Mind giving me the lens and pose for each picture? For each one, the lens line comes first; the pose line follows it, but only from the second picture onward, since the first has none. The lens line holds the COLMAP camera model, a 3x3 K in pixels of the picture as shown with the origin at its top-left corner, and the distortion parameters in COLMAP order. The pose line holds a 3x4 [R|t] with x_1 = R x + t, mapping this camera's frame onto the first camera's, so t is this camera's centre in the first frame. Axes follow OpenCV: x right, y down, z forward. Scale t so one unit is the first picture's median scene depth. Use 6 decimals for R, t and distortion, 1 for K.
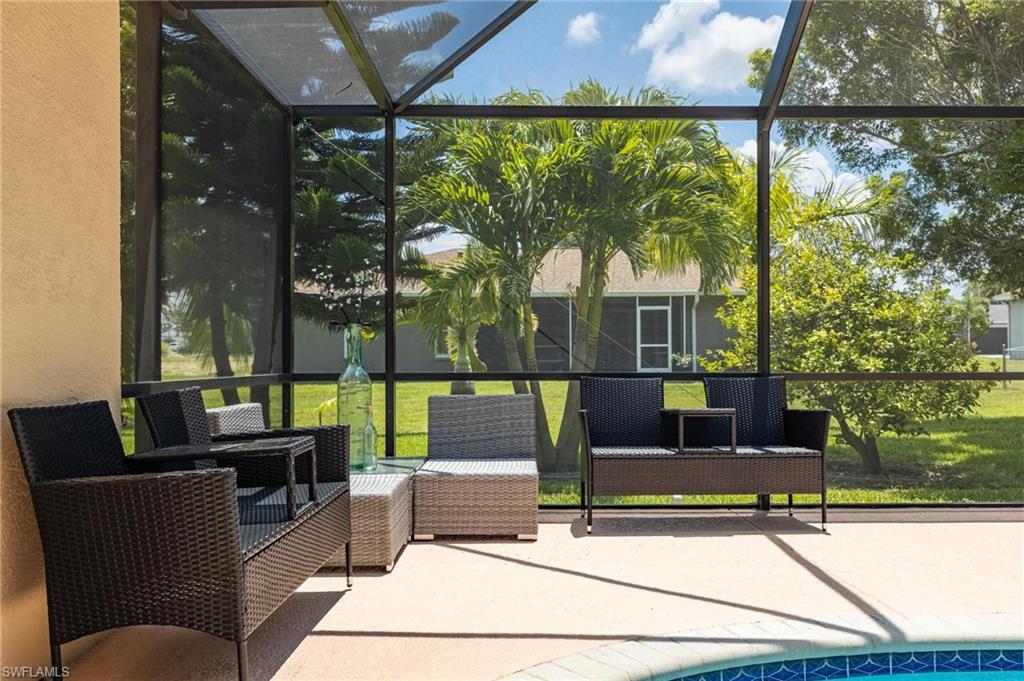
lens RADIAL K [[879.9, 0, 514.4], [0, 879.9, 339.8], [0, 0, 1]] dist [-0.007455, -0.001947]
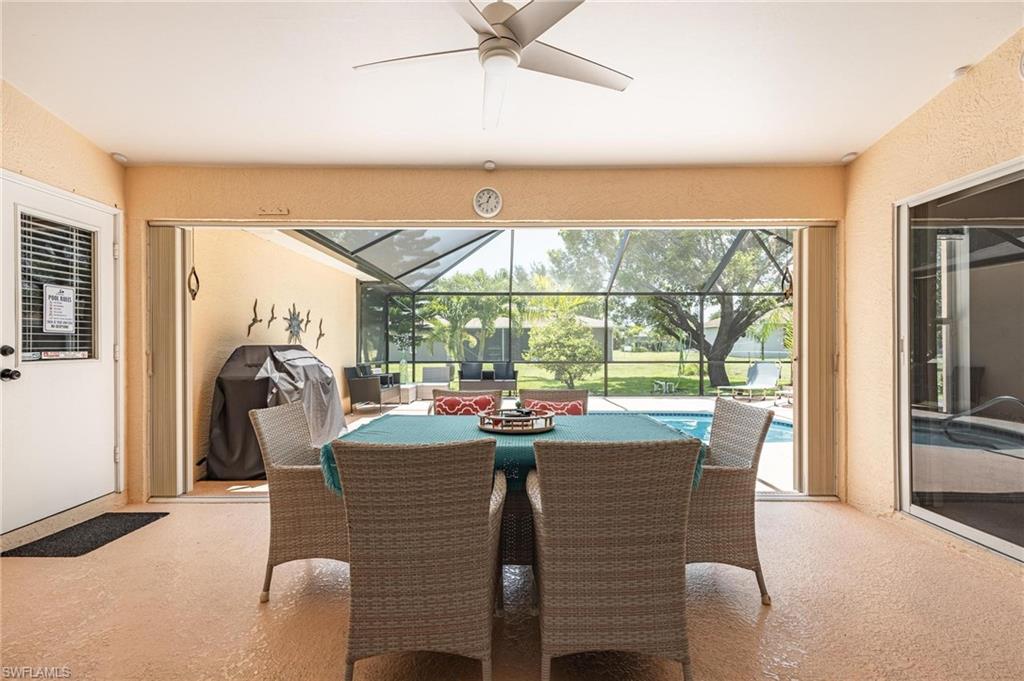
lens RADIAL K [[443.1, 0, 507.6], [0, 443.1, 343.4], [0, 0, 1]] dist [0.004510, 0.000961]
pose [[0.999861, 0.002534, 0.016465, 0.180621], [-0.002587, 0.999992, 0.003187, -0.036375], [-0.016457, -0.003229, 0.999859, -0.724345]]
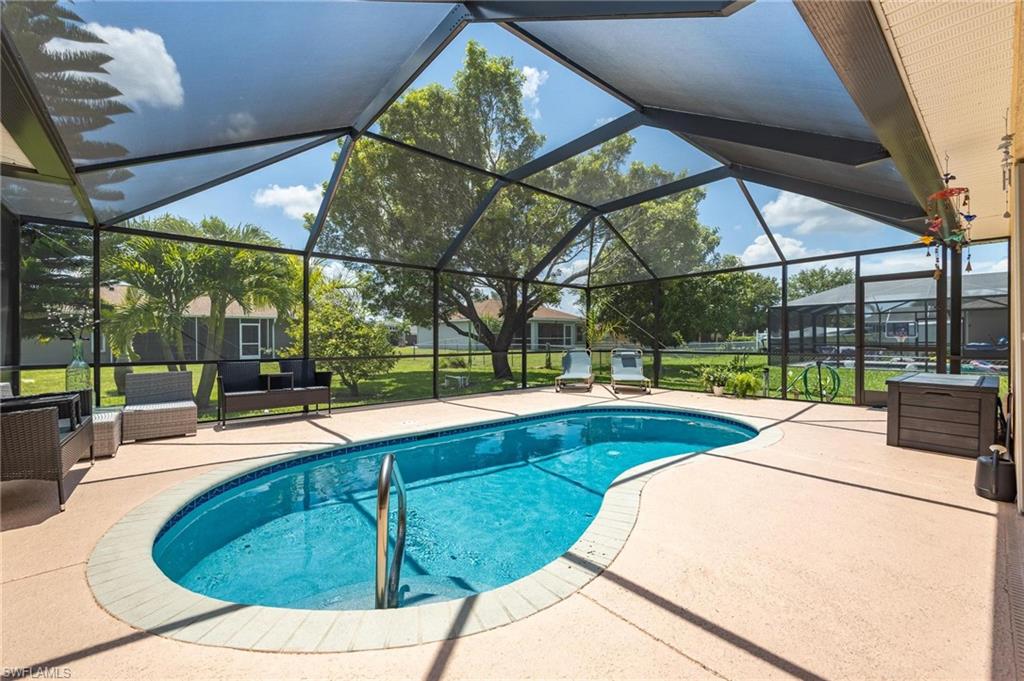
lens RADIAL K [[412.0, 0, 507.3], [0, 412.0, 339.5], [0, 0, 1]] dist [0.002749, 0.000514]
pose [[0.752636, 0.001761, 0.658434, -0.041539], [-0.001976, 0.999998, -0.000416, -0.010855], [-0.658434, -0.000988, 0.752638, -0.186456]]
